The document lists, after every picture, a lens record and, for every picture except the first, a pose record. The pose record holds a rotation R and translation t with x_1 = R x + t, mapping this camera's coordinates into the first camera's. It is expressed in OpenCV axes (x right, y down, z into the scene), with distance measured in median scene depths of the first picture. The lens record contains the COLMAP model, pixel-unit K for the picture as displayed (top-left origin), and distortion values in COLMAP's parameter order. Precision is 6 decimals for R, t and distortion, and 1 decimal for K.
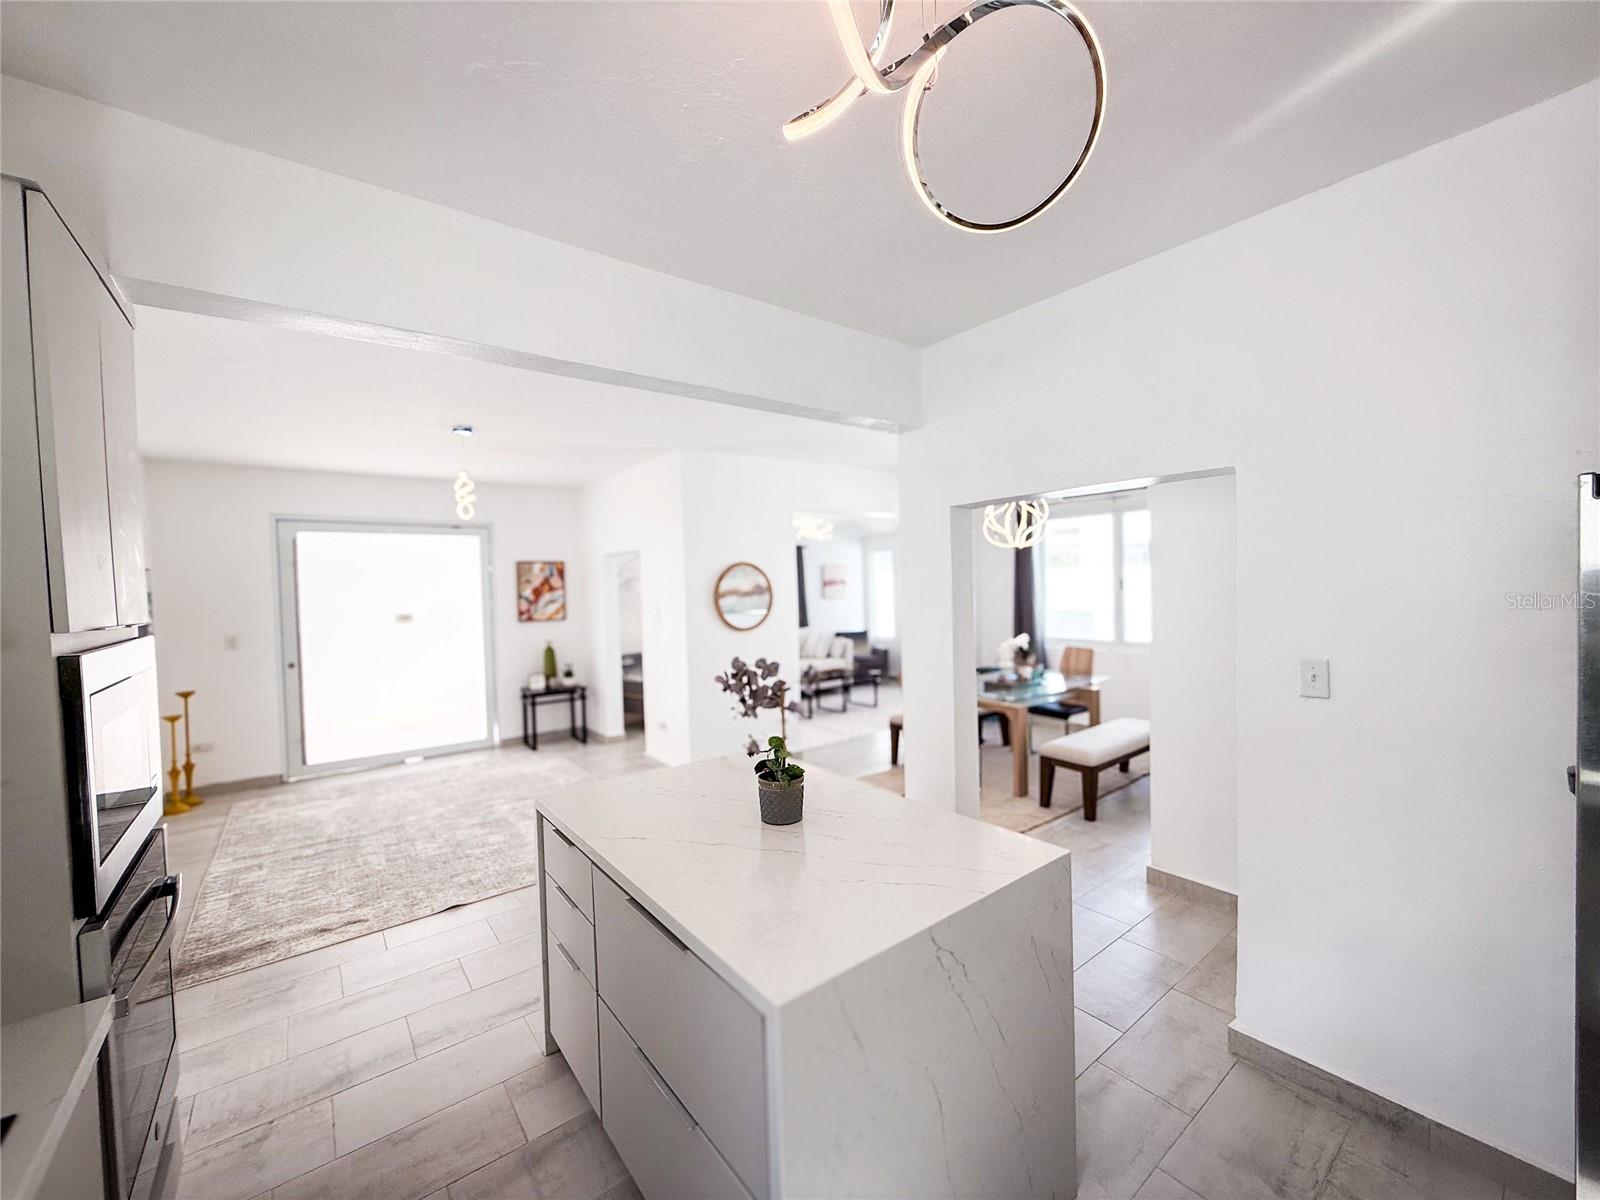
lens RADIAL K [[637.0, 0, 800.3], [0, 637.0, 603.2], [0, 0, 1]] dist [0.000424, -0.000281]
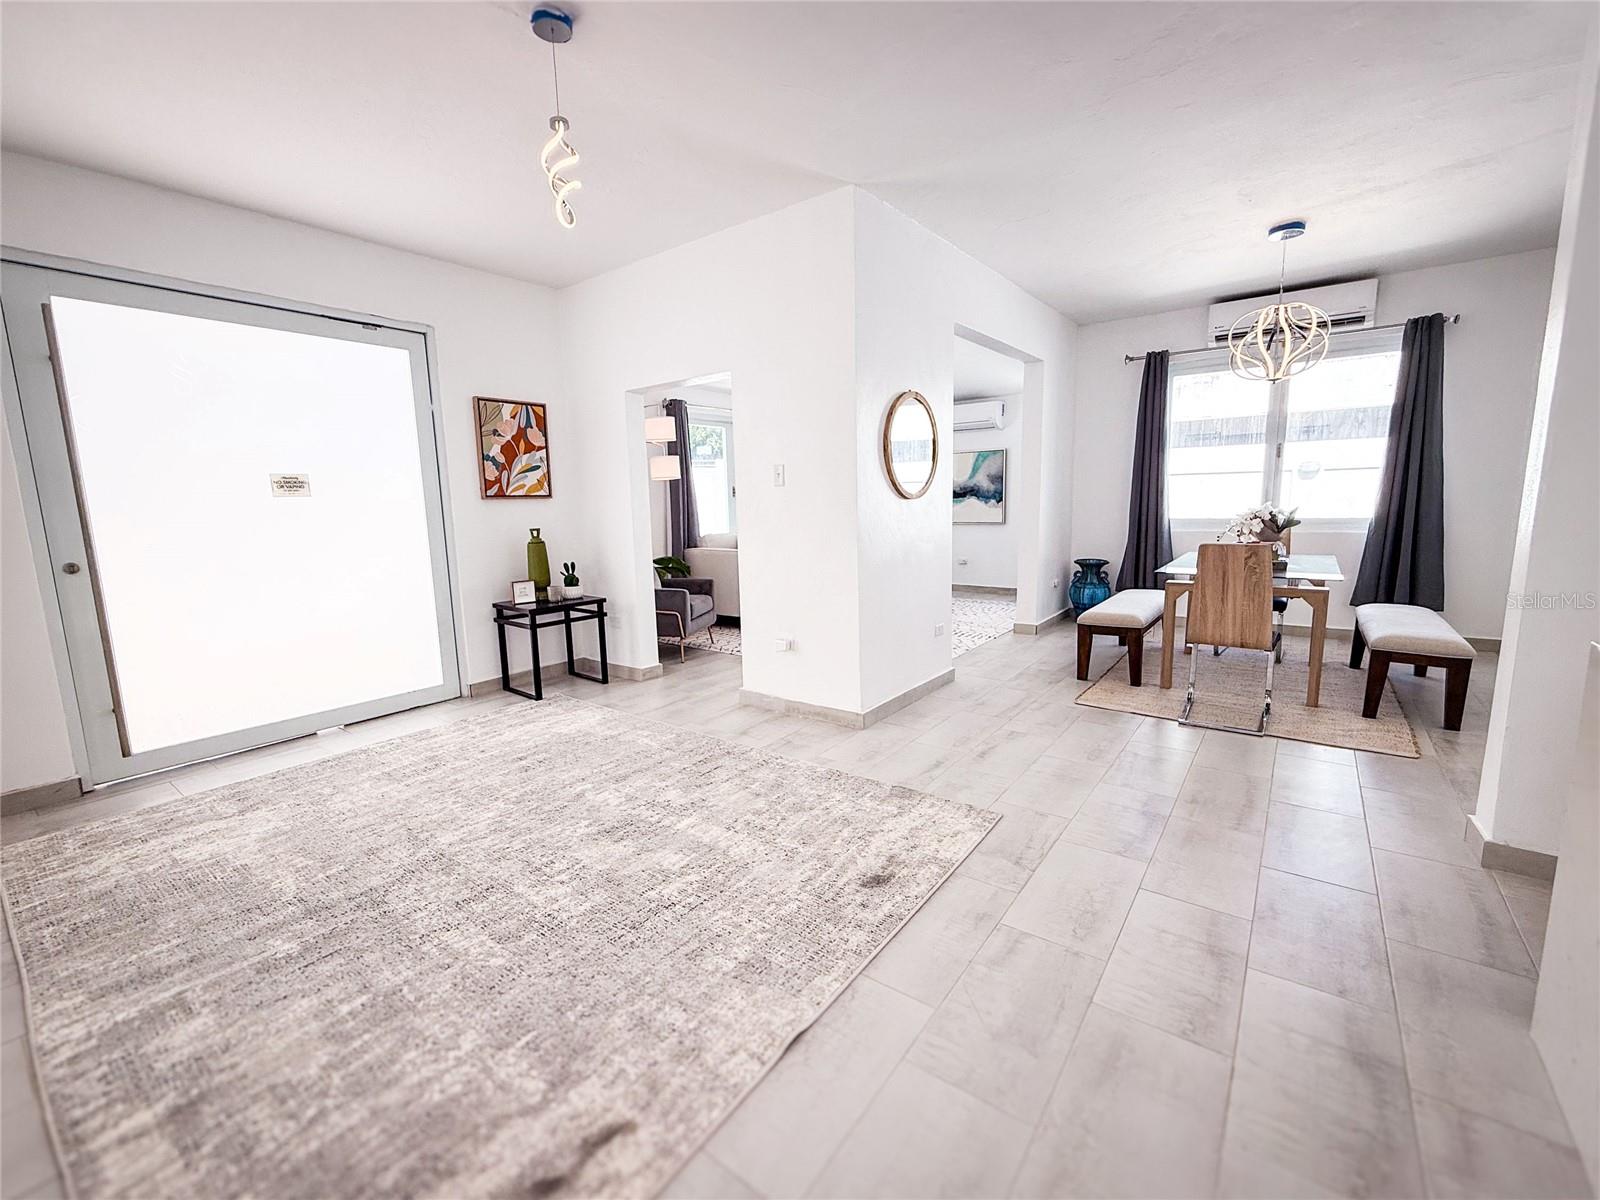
lens RADIAL K [[673.0, 0, 799.5], [0, 673.0, 596.7], [0, 0, 1]] dist [-0.002464, 0.000802]
pose [[0.965582, -0.036320, 0.257549, -0.376843], [0.008478, 0.994071, 0.108398, 0.066669], [-0.259959, -0.102484, 0.960166, 0.333562]]
